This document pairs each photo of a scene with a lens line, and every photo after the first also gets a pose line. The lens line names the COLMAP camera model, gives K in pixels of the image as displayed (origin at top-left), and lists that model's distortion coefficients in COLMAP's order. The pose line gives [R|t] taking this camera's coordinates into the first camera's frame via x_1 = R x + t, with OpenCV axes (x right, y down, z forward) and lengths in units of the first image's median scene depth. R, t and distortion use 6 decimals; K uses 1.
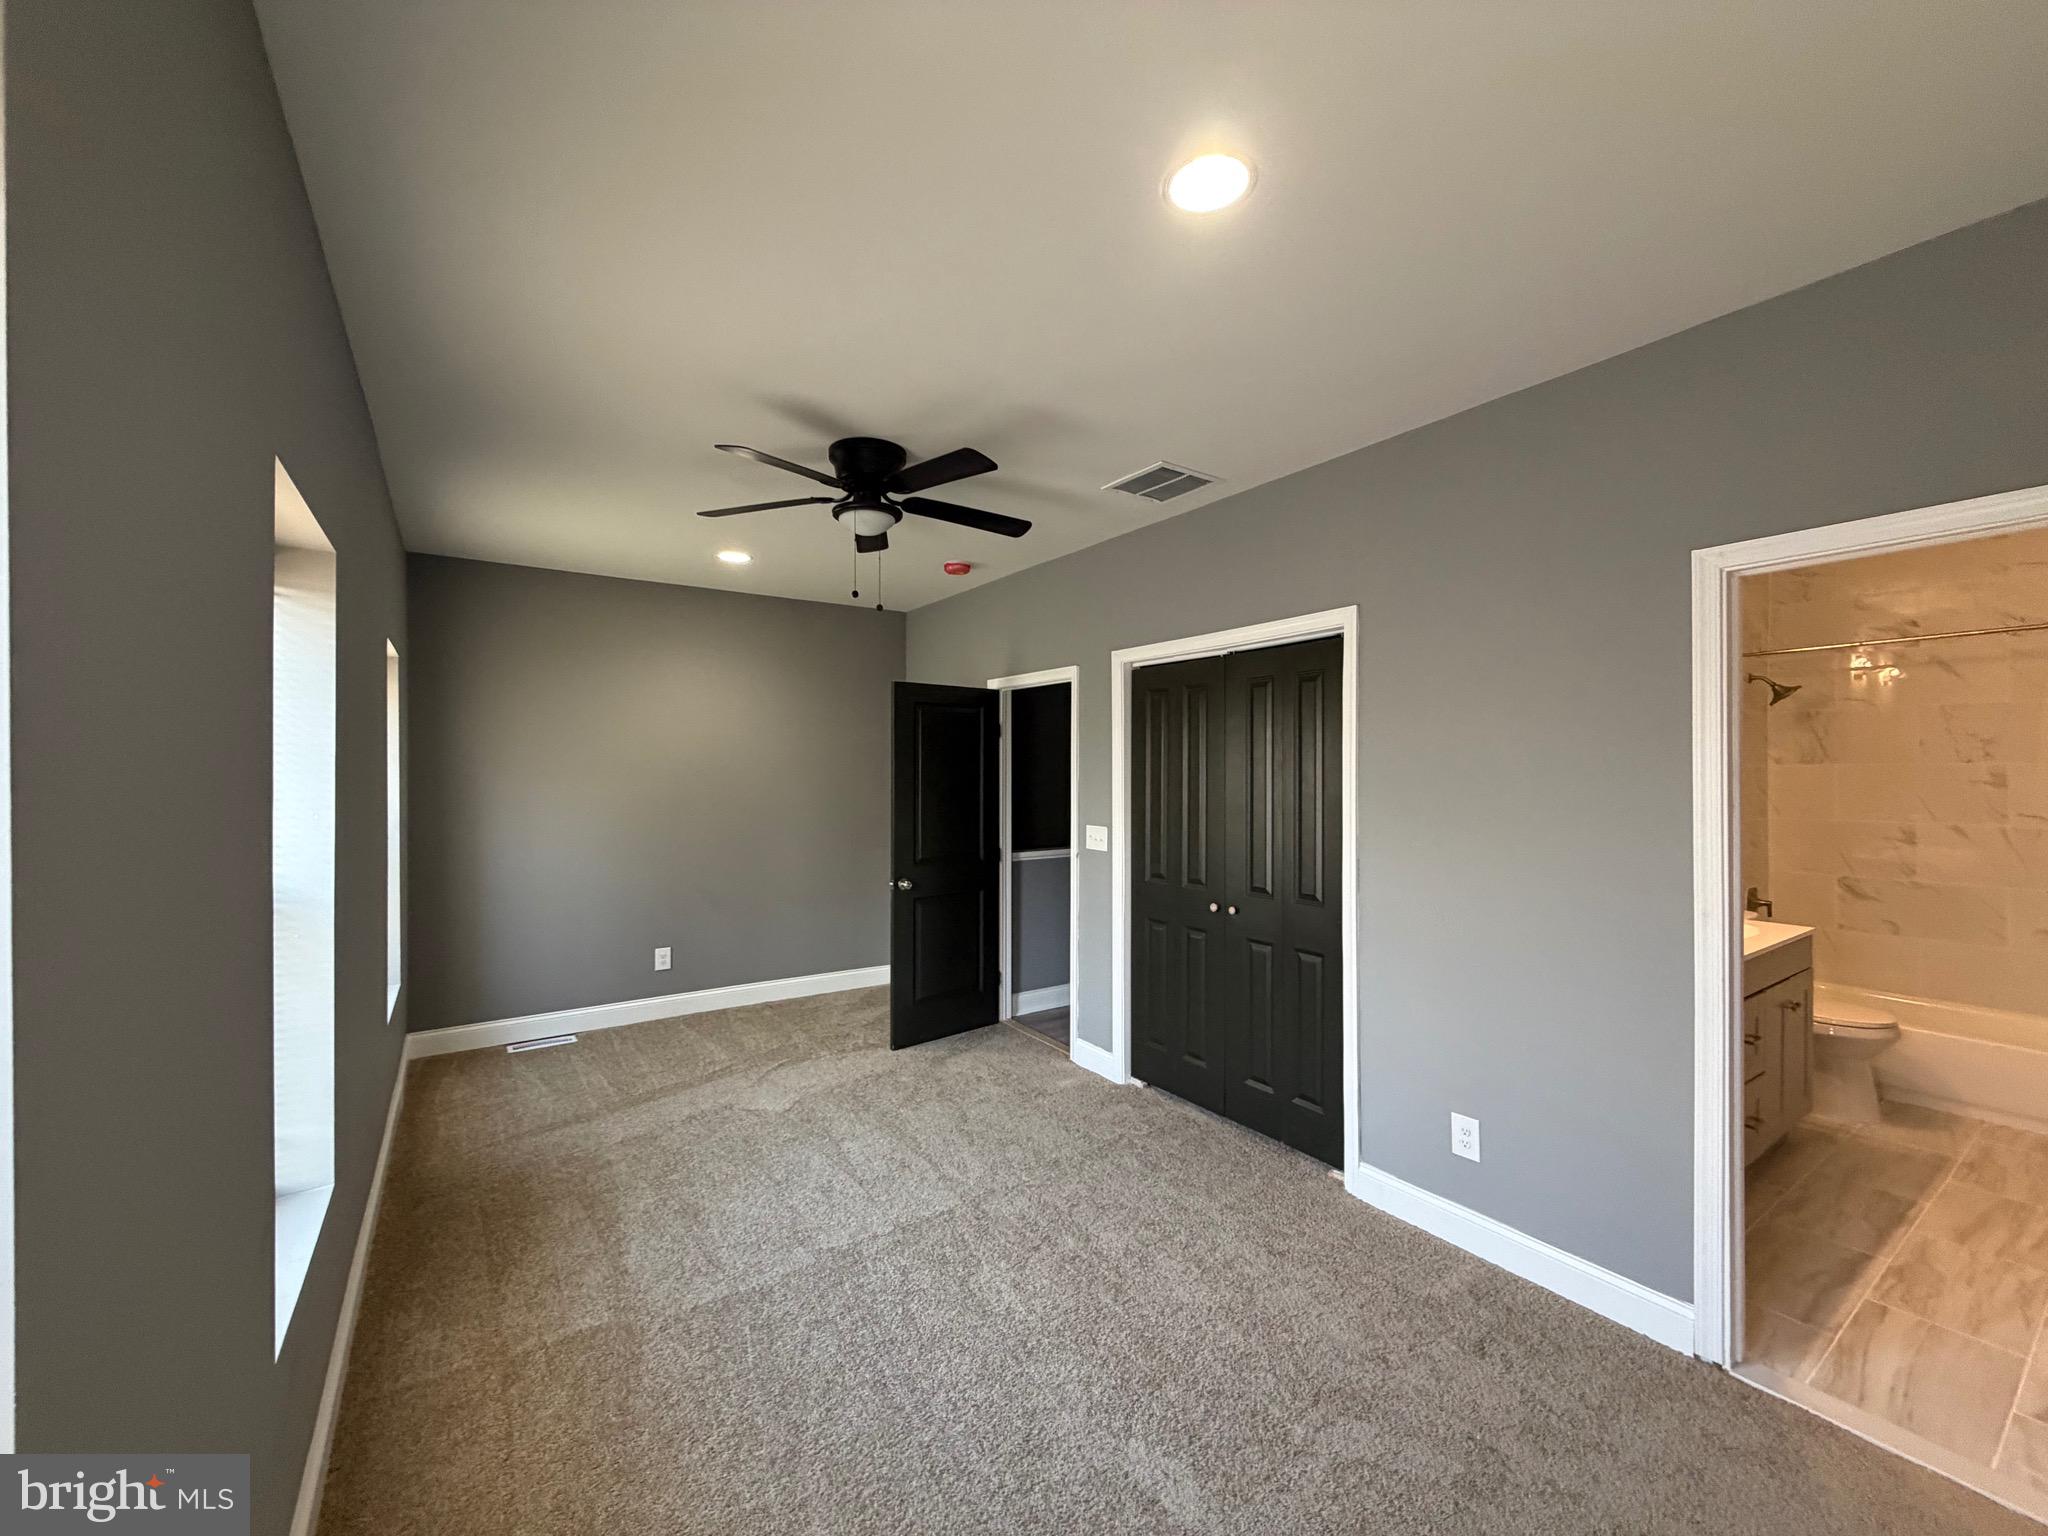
lens RADIAL K [[822.2, 0, 1019.3], [0, 822.2, 768.9], [0, 0, 1]] dist [0.002859, 0.000014]
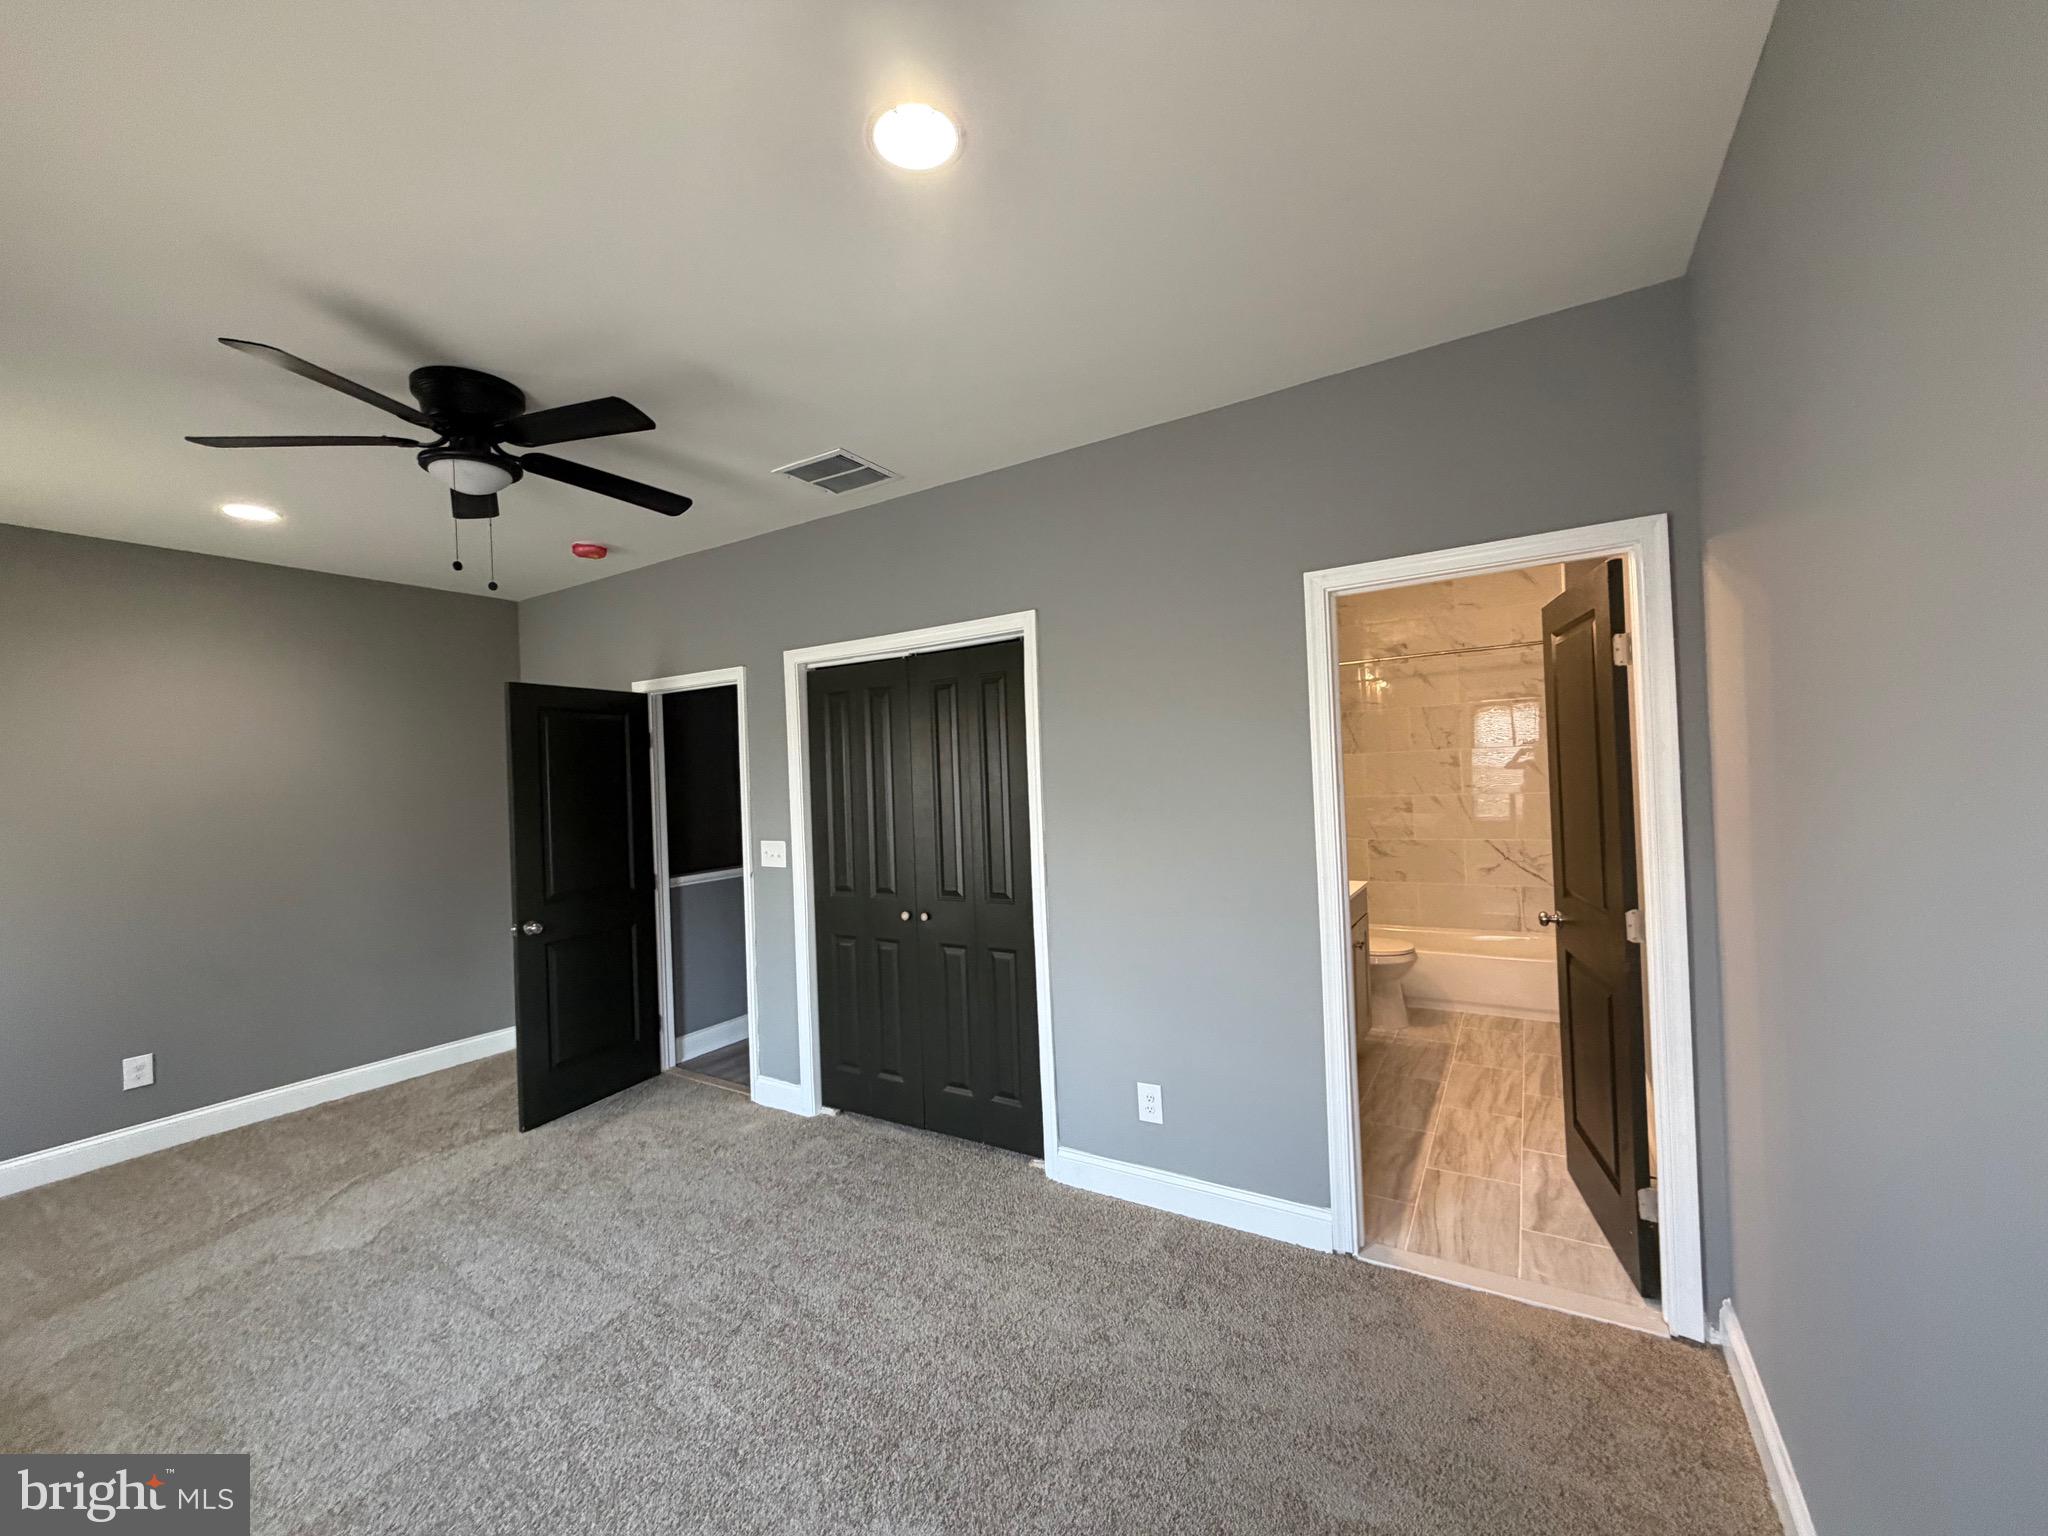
lens RADIAL K [[822.2, 0, 1021.2], [0, 822.2, 769.6], [0, 0, 1]] dist [0.002859, 0.000014]
pose [[0.912598, -0.033803, 0.407459, -0.031533], [0.038389, 0.999258, -0.003082, 0.004372], [-0.407052, 0.018454, 0.913218, 0.059145]]
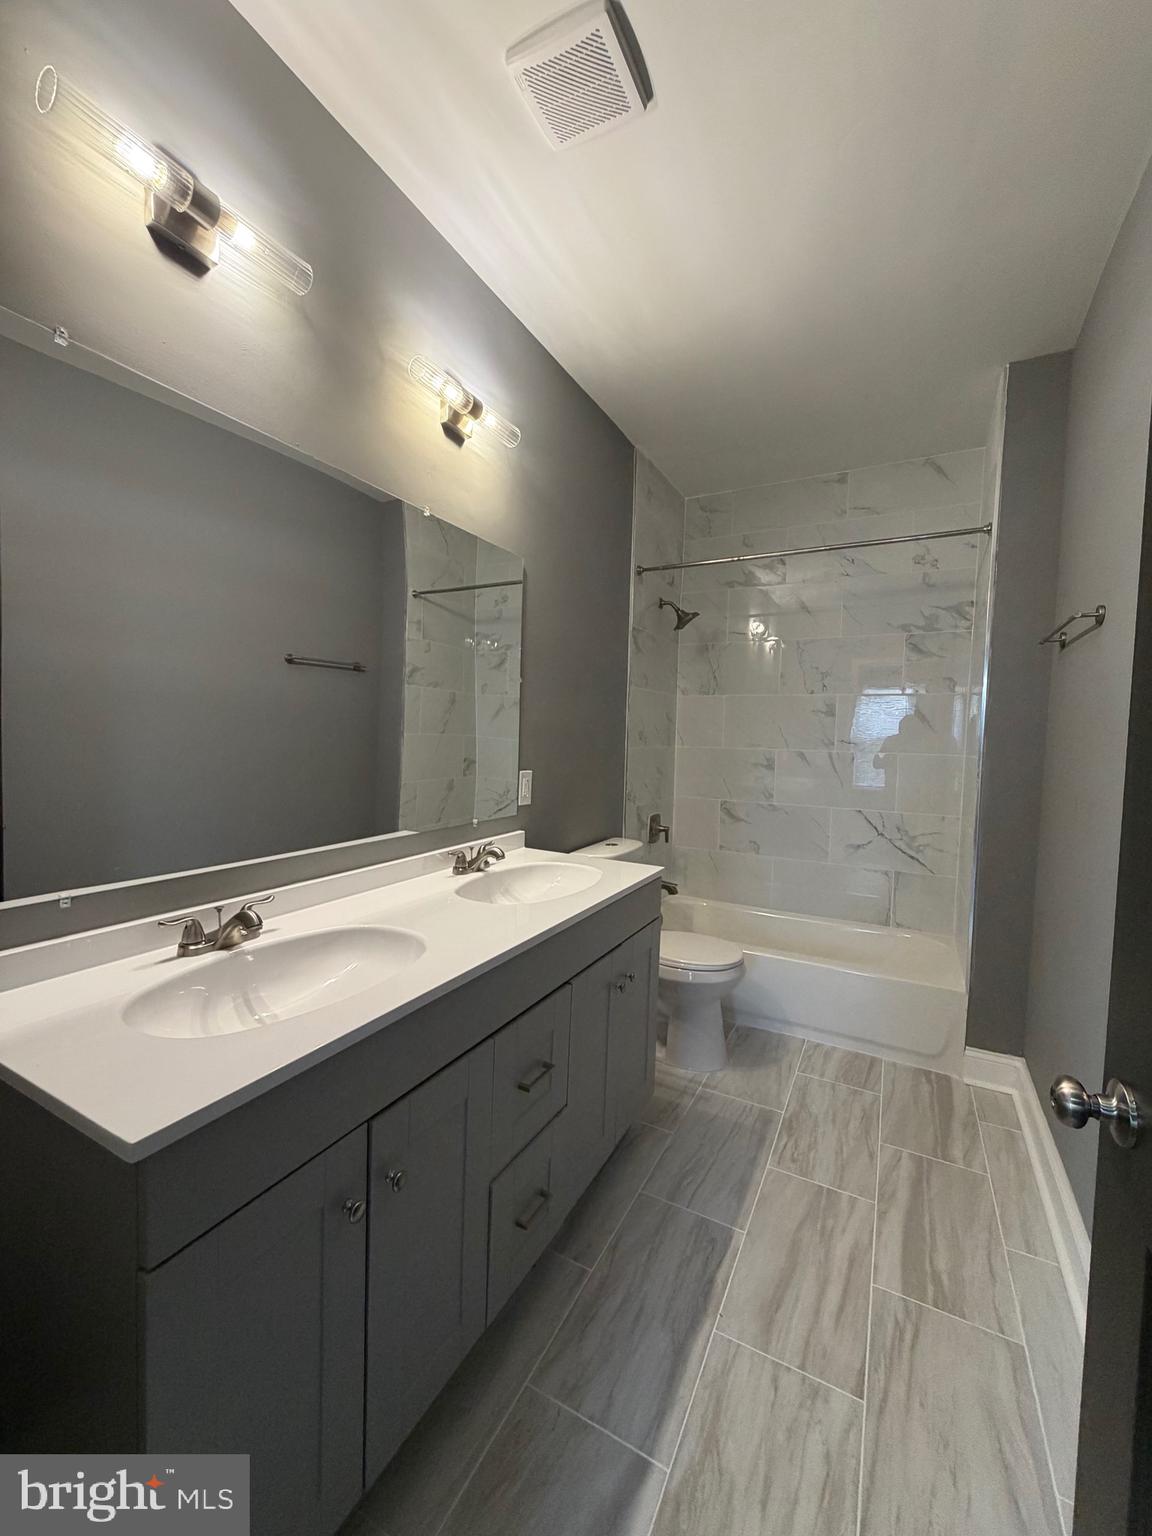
lens RADIAL K [[616.6, 0, 569.3], [0, 616.6, 768.1], [0, 0, 1]] dist [0.002859, 0.000014]
pose [[0.886925, 0.000785, 0.461912, 0.617710], [-0.028715, 0.998158, 0.053440, 0.069741], [-0.461019, -0.060661, 0.885314, 0.529577]]
